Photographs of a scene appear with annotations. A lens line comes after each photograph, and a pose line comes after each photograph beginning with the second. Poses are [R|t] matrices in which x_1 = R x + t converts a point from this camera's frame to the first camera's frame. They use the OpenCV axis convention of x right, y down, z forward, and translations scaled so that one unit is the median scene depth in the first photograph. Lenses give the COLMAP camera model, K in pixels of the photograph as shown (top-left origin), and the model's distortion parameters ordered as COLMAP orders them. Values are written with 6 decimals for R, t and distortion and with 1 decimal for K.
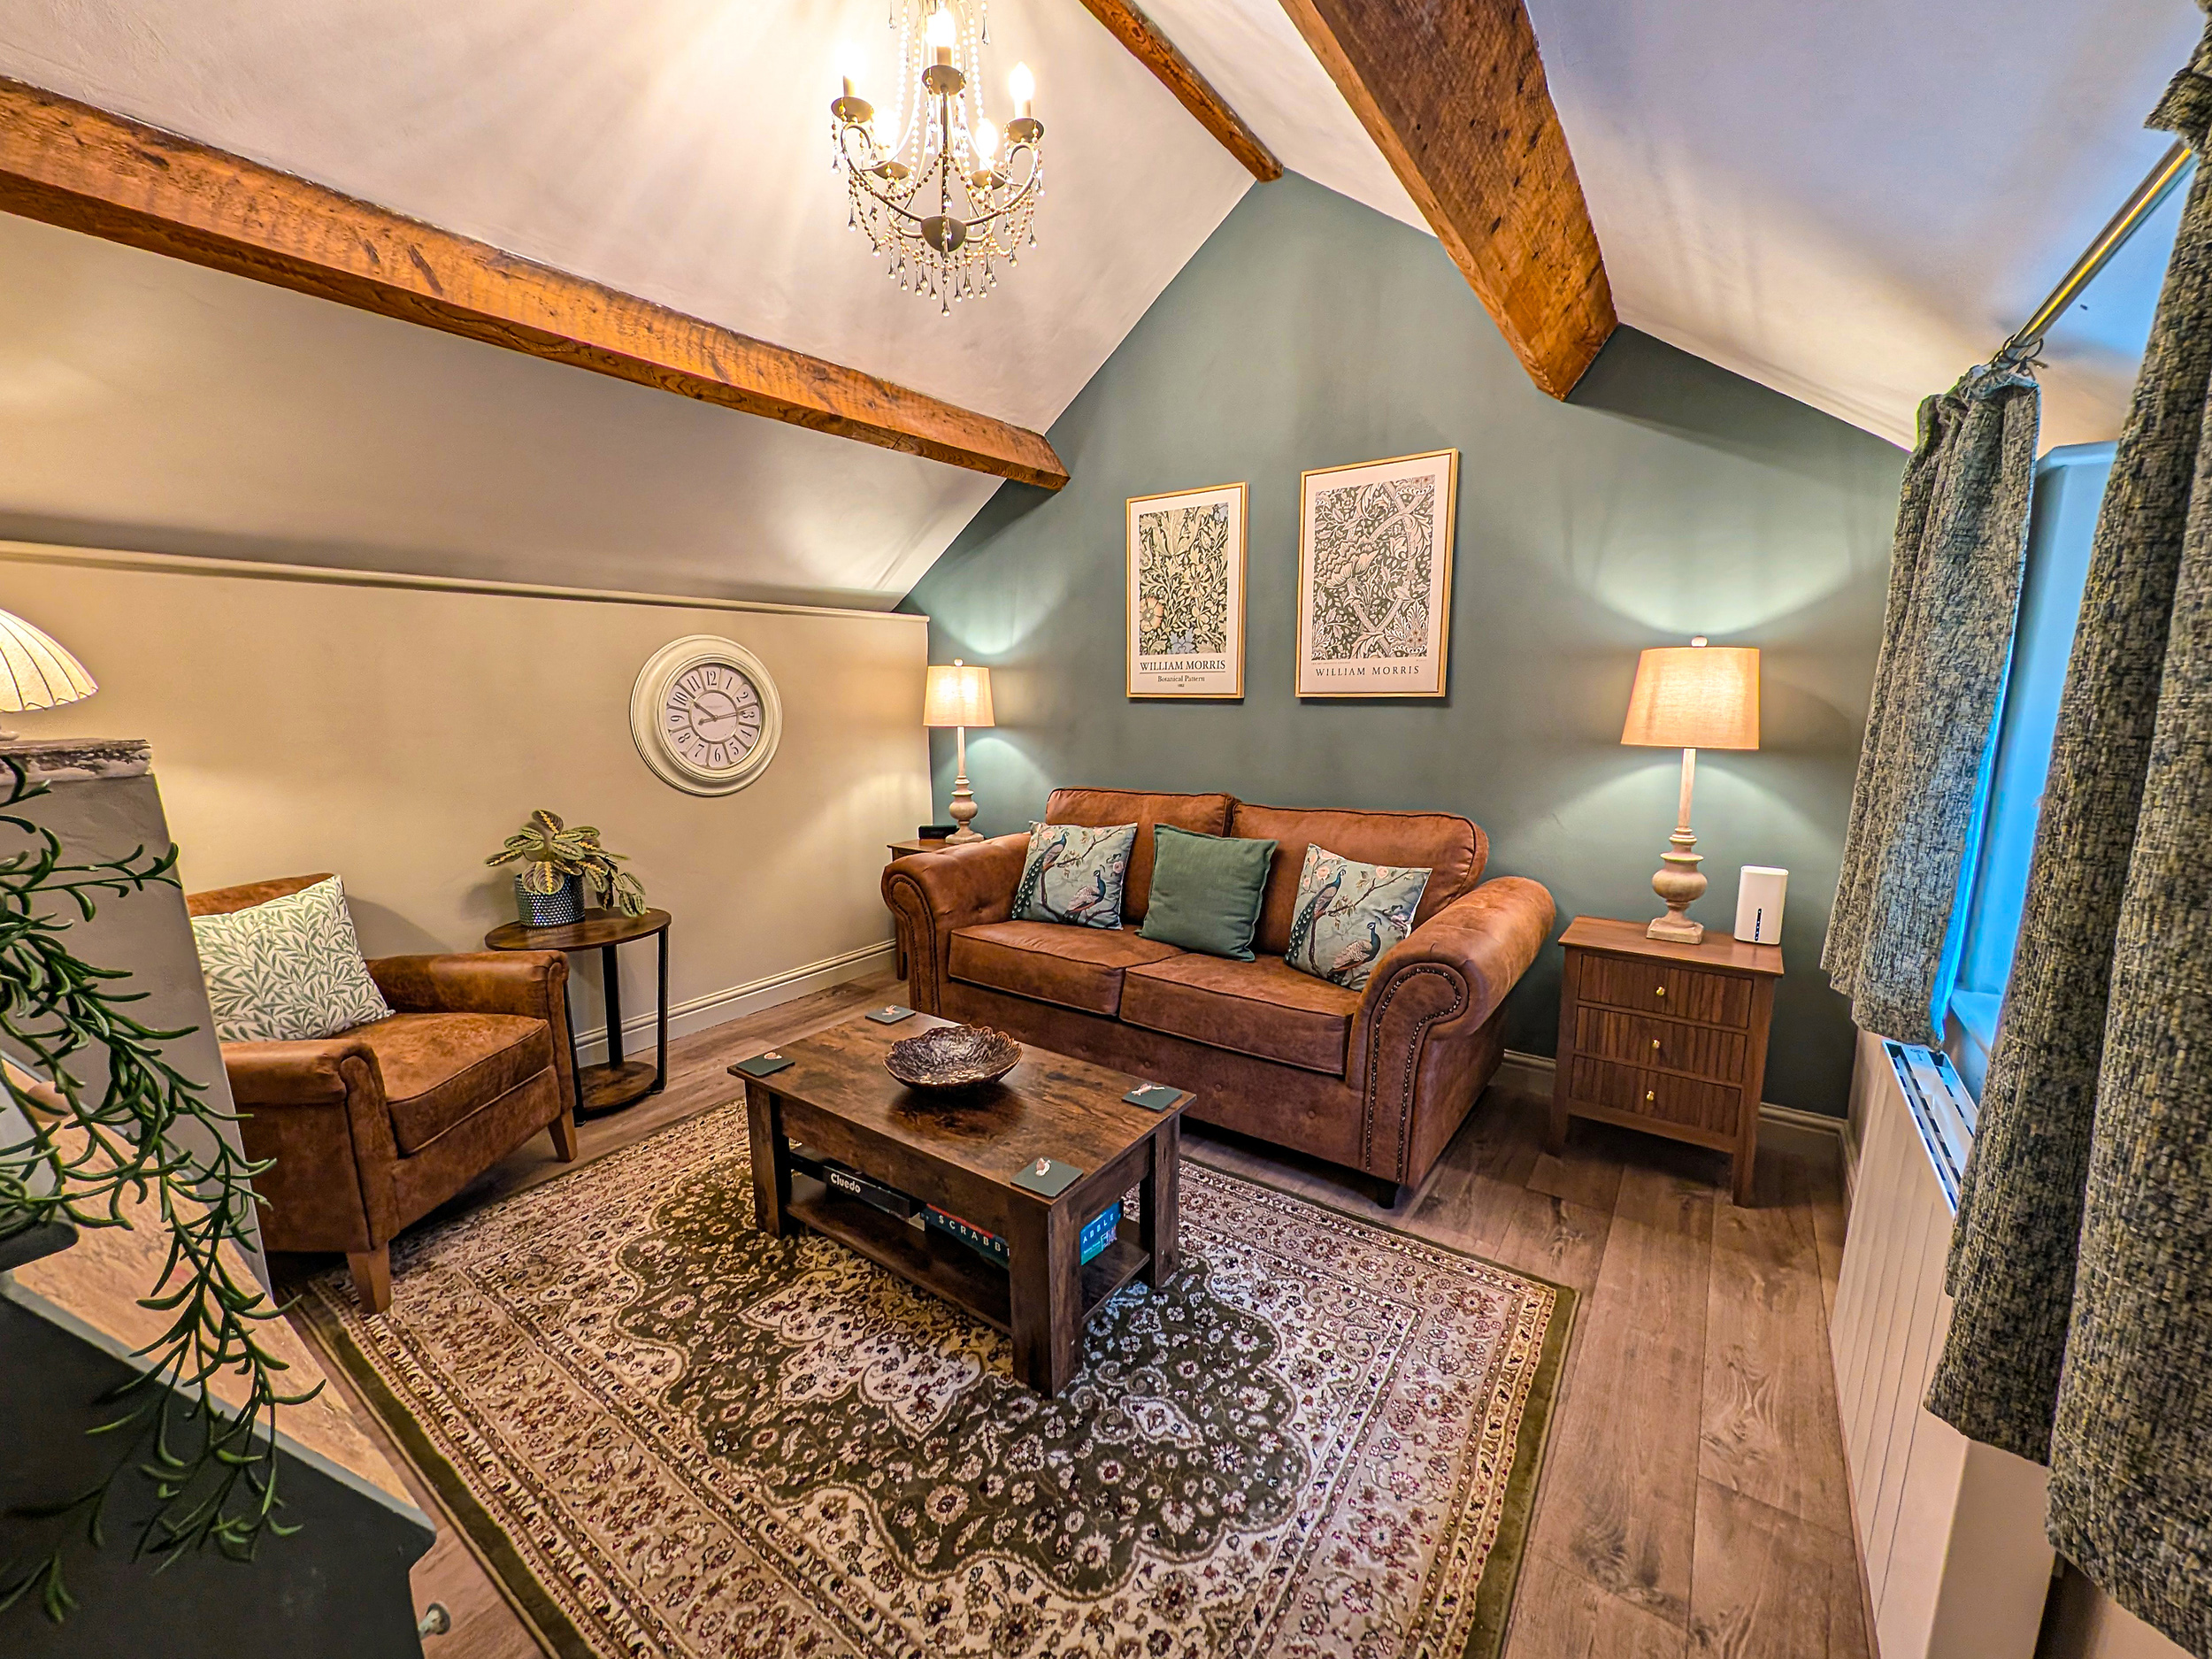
lens RADIAL K [[872.9, 0, 1106.5], [0, 872.9, 839.5], [0, 0, 1]] dist [-0.001270, 0.000051]
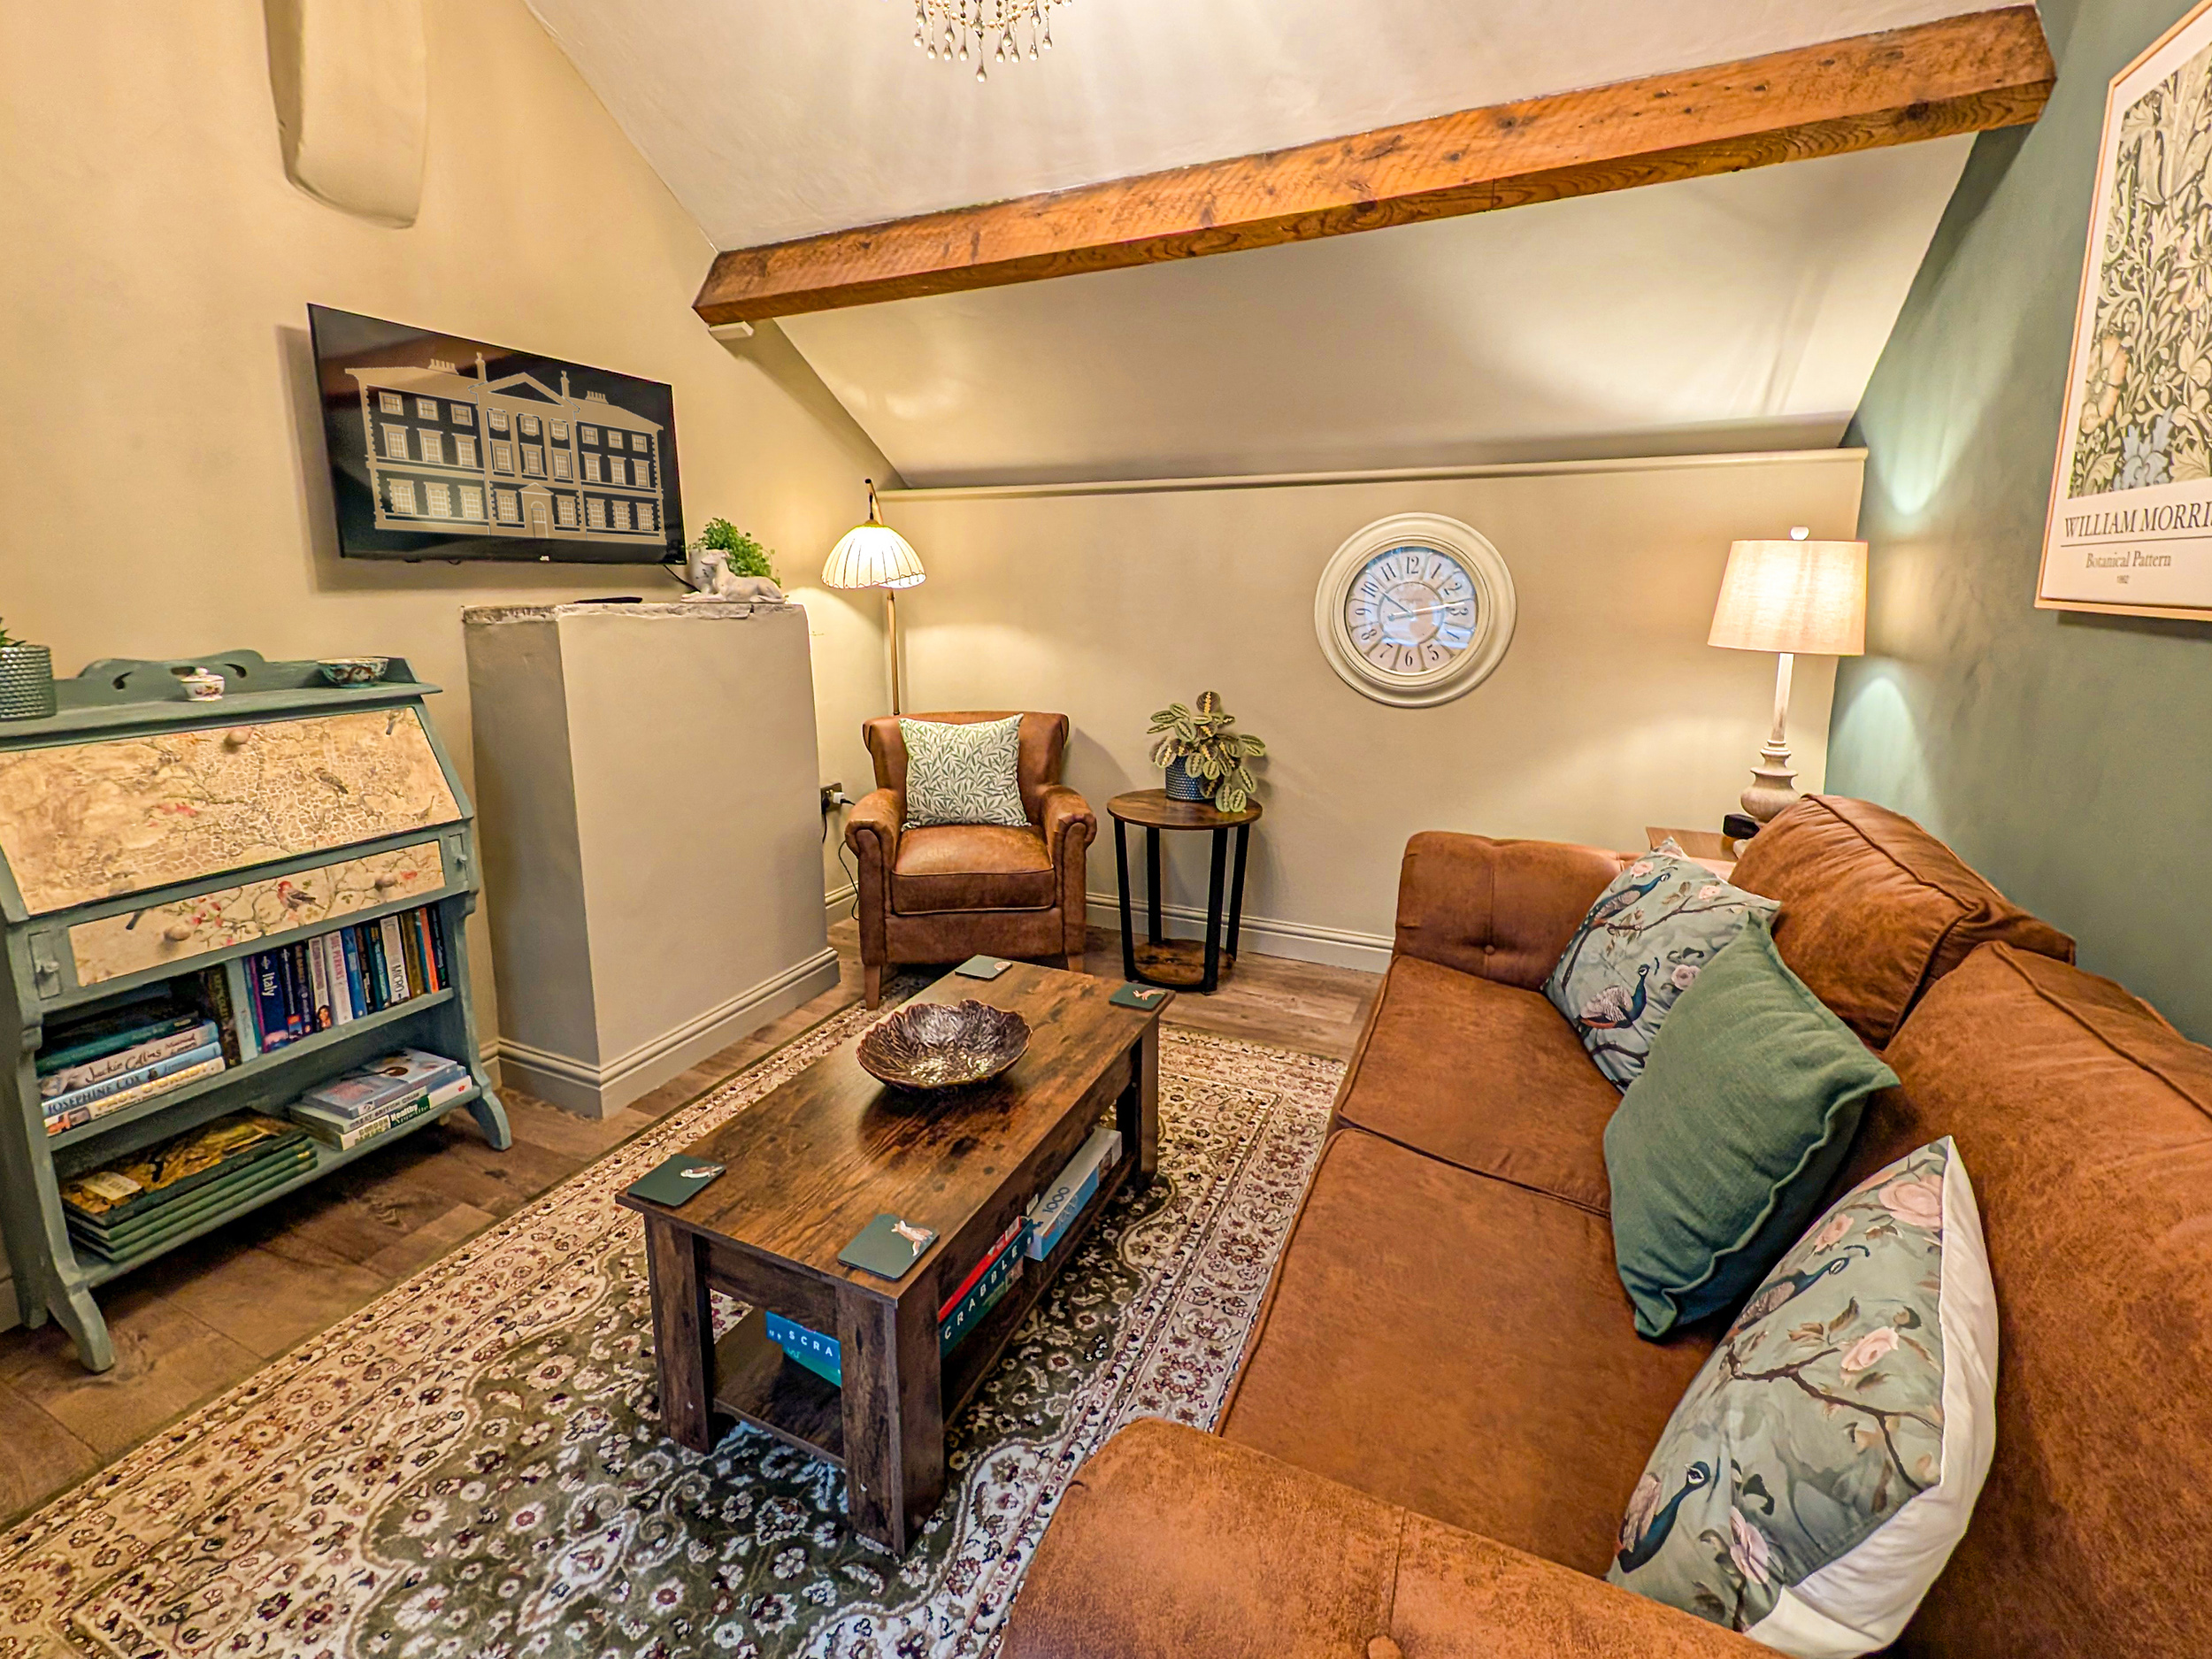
lens RADIAL K [[957.0, 0, 1113.1], [0, 957.0, 731.6], [0, 0, 1]] dist [0.001165, 0.000425]
pose [[0.193986, 0.163383, -0.967303, 0.512160], [-0.170733, 0.976608, 0.130716, -0.132481], [0.966033, 0.139794, 0.217343, 0.721705]]
